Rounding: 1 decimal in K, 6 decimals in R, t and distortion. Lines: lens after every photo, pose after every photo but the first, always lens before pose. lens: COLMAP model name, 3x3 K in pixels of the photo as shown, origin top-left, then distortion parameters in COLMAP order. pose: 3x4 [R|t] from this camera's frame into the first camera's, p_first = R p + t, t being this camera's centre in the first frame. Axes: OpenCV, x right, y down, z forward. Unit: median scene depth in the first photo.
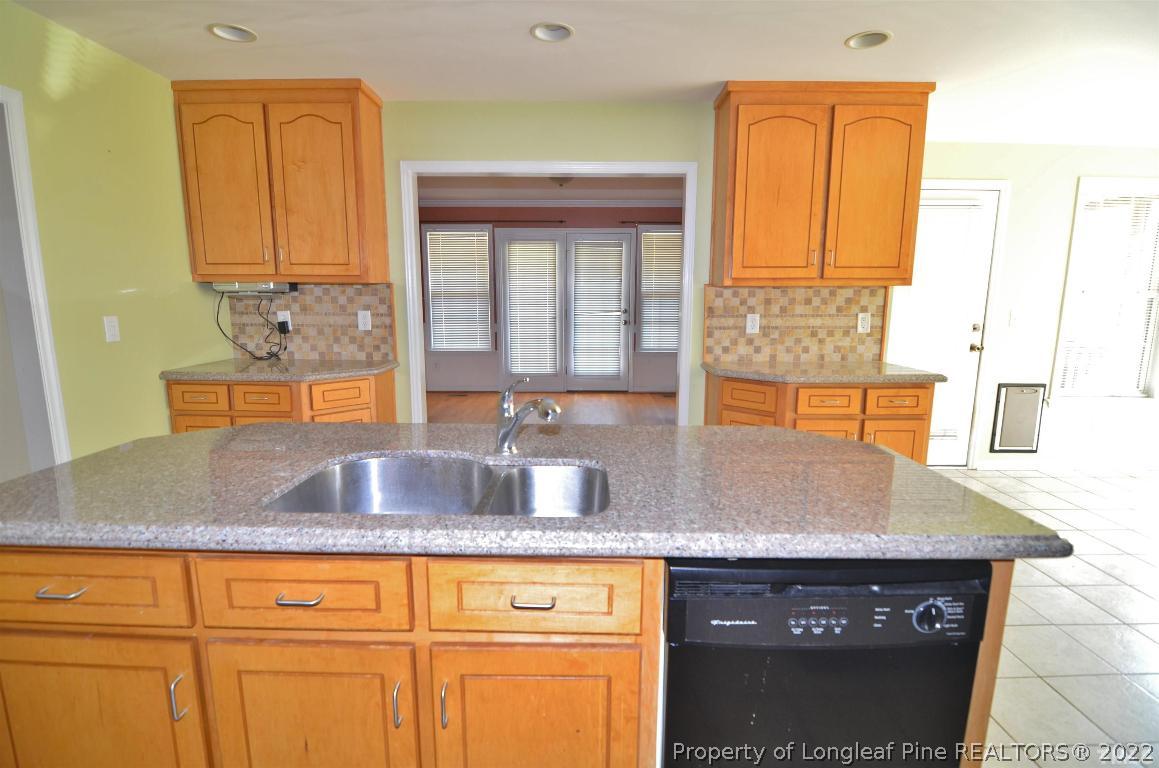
lens RADIAL K [[554.1, 0, 573.2], [0, 554.1, 384.5], [0, 0, 1]] dist [-0.034231, 0.000729]
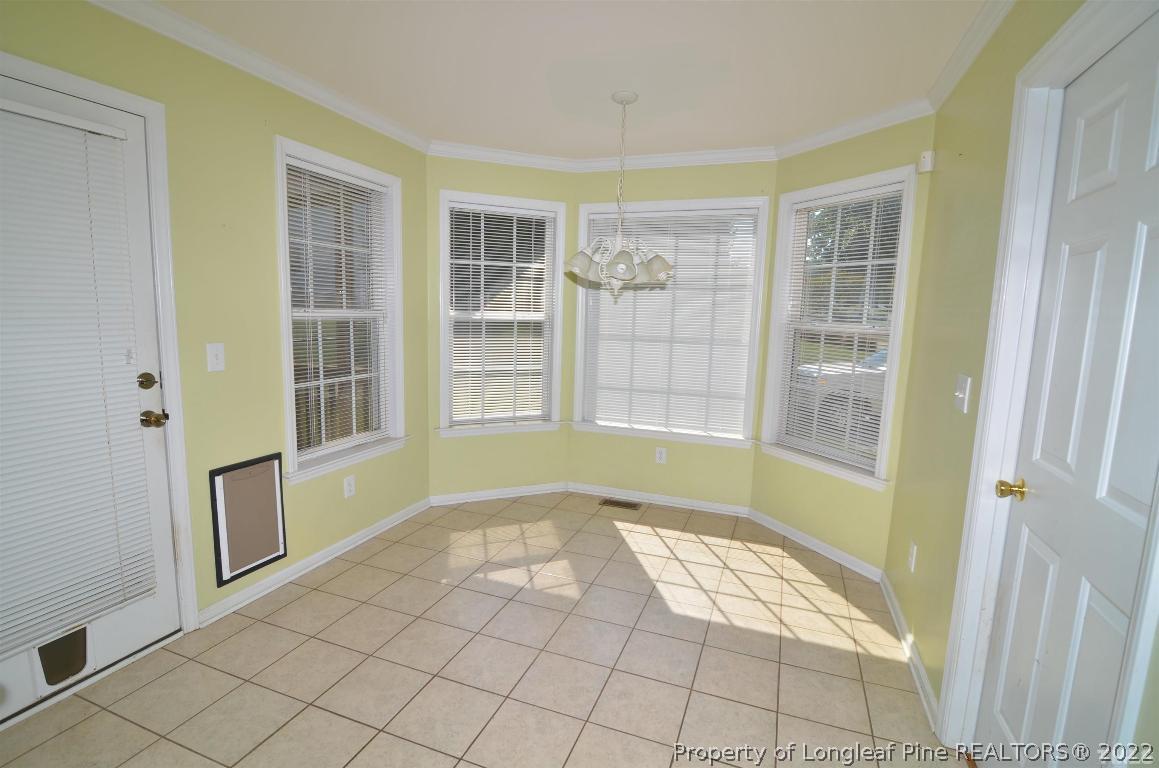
lens RADIAL K [[554.1, 0, 570.8], [0, 554.1, 393.6], [0, 0, 1]] dist [-0.034231, 0.000729]
pose [[0.347491, -0.115318, 0.930565, 0.387925], [0.122688, 0.989469, 0.076804, -0.079660], [-0.929622, 0.087481, 0.357980, 0.429100]]
